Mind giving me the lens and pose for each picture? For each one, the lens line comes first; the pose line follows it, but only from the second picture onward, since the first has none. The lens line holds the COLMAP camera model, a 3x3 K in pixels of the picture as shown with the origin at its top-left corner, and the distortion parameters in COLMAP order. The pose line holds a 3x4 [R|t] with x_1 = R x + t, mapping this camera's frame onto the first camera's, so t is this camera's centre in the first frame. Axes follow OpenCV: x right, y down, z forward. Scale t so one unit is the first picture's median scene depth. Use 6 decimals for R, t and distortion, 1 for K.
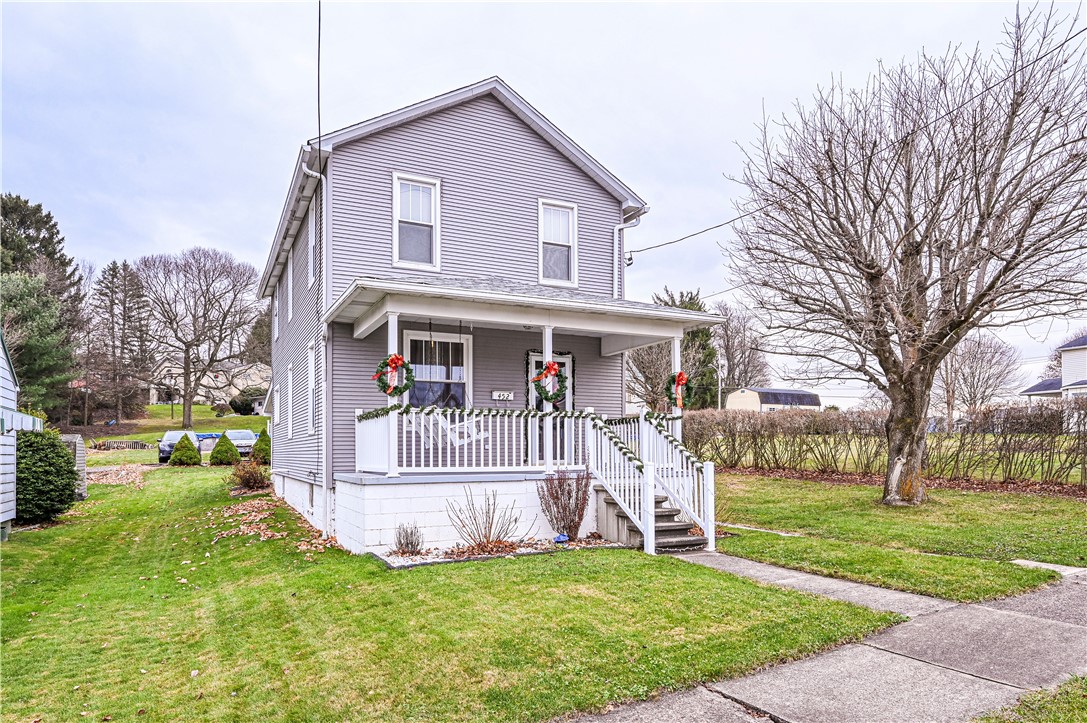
lens RADIAL K [[673.1, 0, 541.4], [0, 673.1, 442.4], [0, 0, 1]] dist [0.000945, -0.000116]
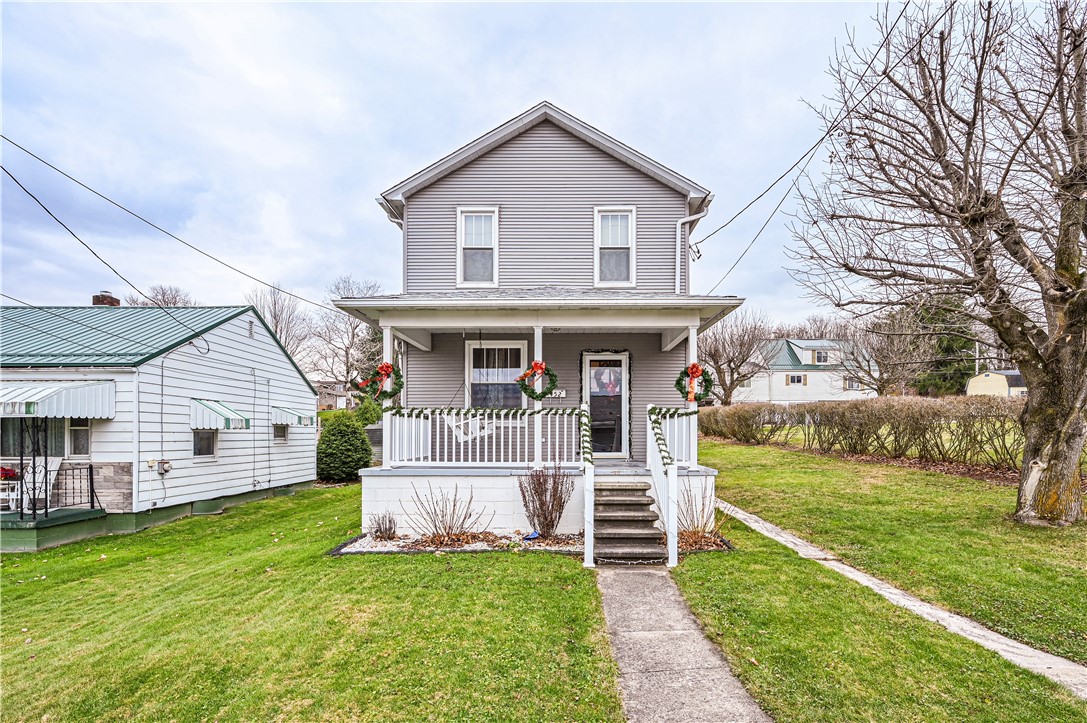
lens RADIAL K [[500.7, 0, 559.2], [0, 500.7, 432.1], [0, 0, 1]] dist [0.001051, 0.000150]
pose [[0.892037, 0.005622, -0.451928, 0.324055], [0.001260, 0.999888, 0.014927, -0.019120], [0.451961, -0.013885, 0.891930, 0.277178]]
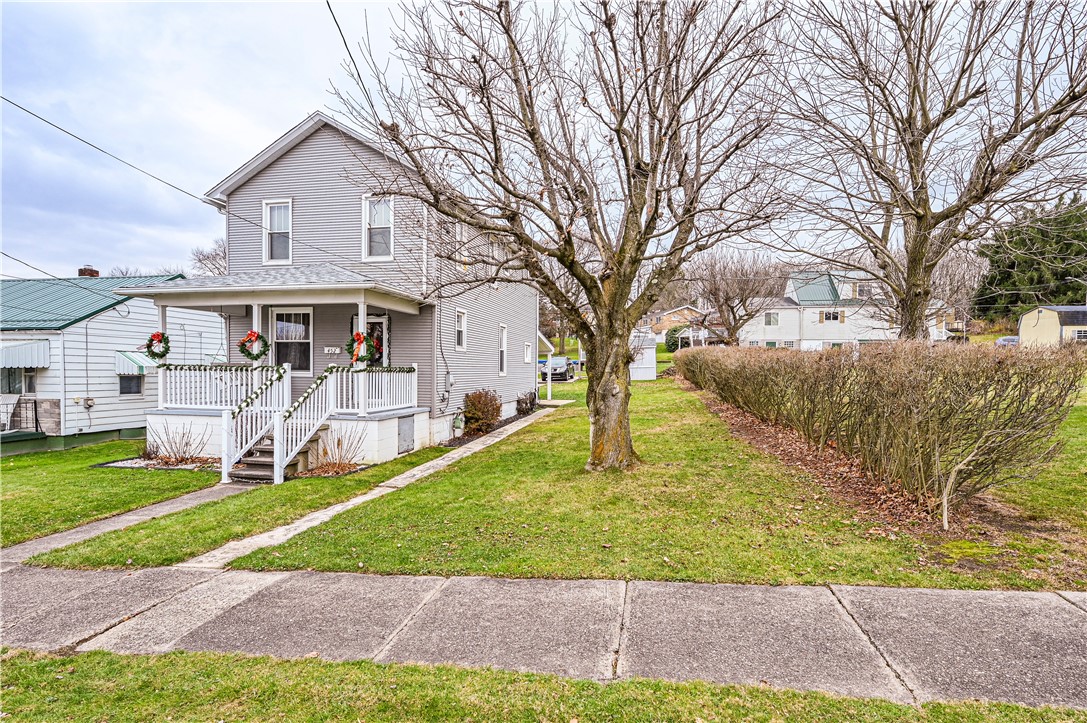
lens RADIAL K [[533.0, 0, 544.4], [0, 533.0, 382.8], [0, 0, 1]] dist [0.001682, 0.000344]
pose [[0.783725, 0.029610, -0.620402, 0.954709], [-0.004599, 0.999112, 0.041875, -0.051999], [0.621091, -0.029965, 0.783165, 0.434608]]
